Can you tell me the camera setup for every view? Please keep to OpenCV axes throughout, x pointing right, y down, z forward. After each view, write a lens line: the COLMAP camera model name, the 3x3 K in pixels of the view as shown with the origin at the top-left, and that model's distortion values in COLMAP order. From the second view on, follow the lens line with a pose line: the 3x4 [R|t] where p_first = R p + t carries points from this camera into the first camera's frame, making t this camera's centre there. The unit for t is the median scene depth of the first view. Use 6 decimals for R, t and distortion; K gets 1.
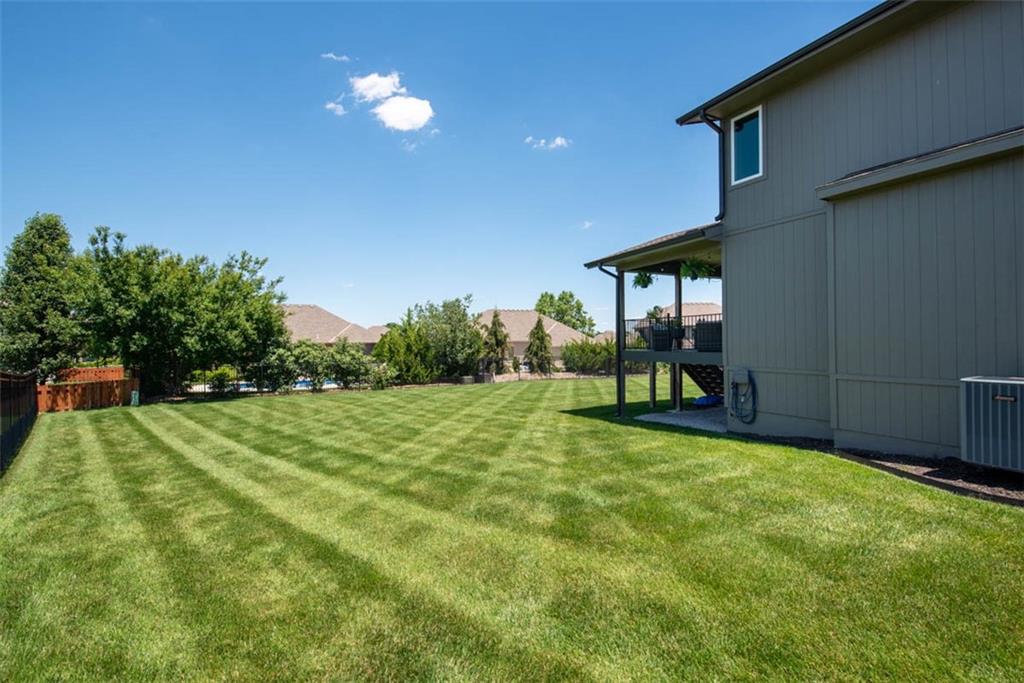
lens RADIAL K [[465.8, 0, 511.4], [0, 465.8, 338.6], [0, 0, 1]] dist [0.024242, 0.000534]
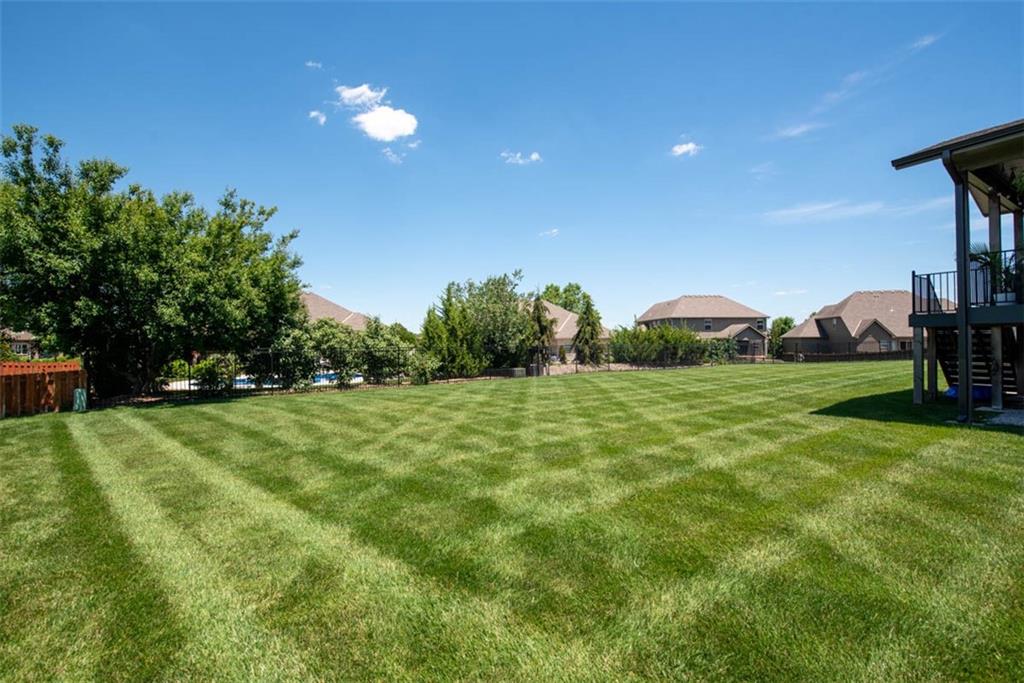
lens RADIAL K [[427.3, 0, 510.0], [0, 427.3, 338.4], [0, 0, 1]] dist [-0.003647, -0.000460]
pose [[0.997480, -0.003723, 0.070851, -0.192352], [0.003787, 0.999993, -0.000777, 0.034148], [-0.070848, 0.001043, 0.997487, 0.290465]]
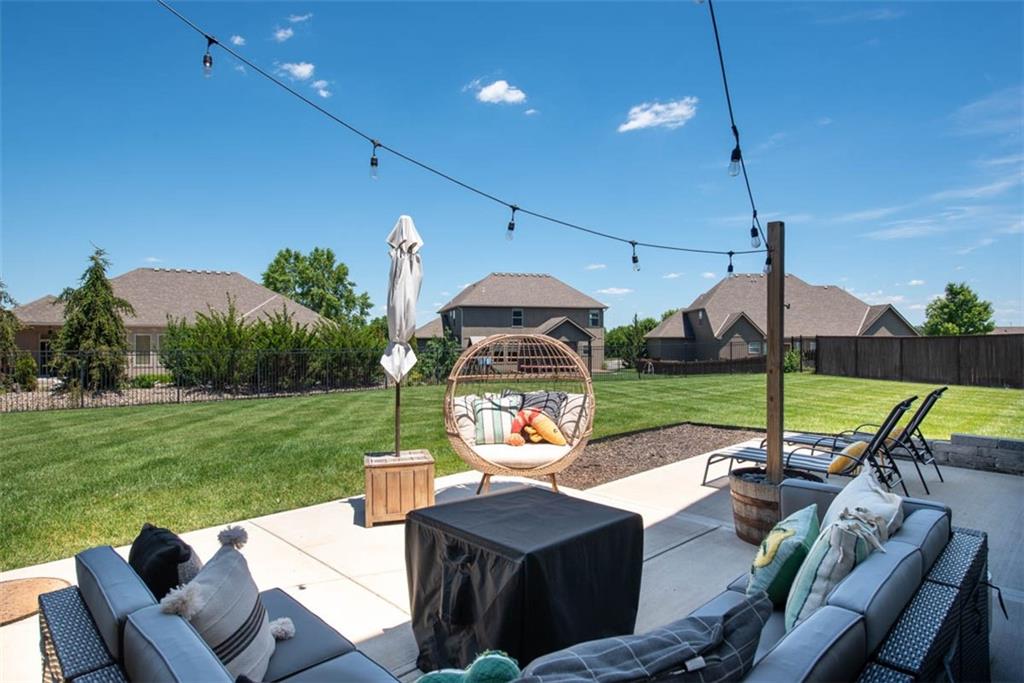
lens RADIAL K [[566.4, 0, 511.7], [0, 566.4, 342.0], [0, 0, 1]] dist [0.005285, 0.001712]
pose [[0.961571, -0.000578, 0.274557, 0.382221], [-0.001398, 0.999975, 0.007002, 0.035274], [-0.274554, -0.007117, 0.961545, 0.552959]]
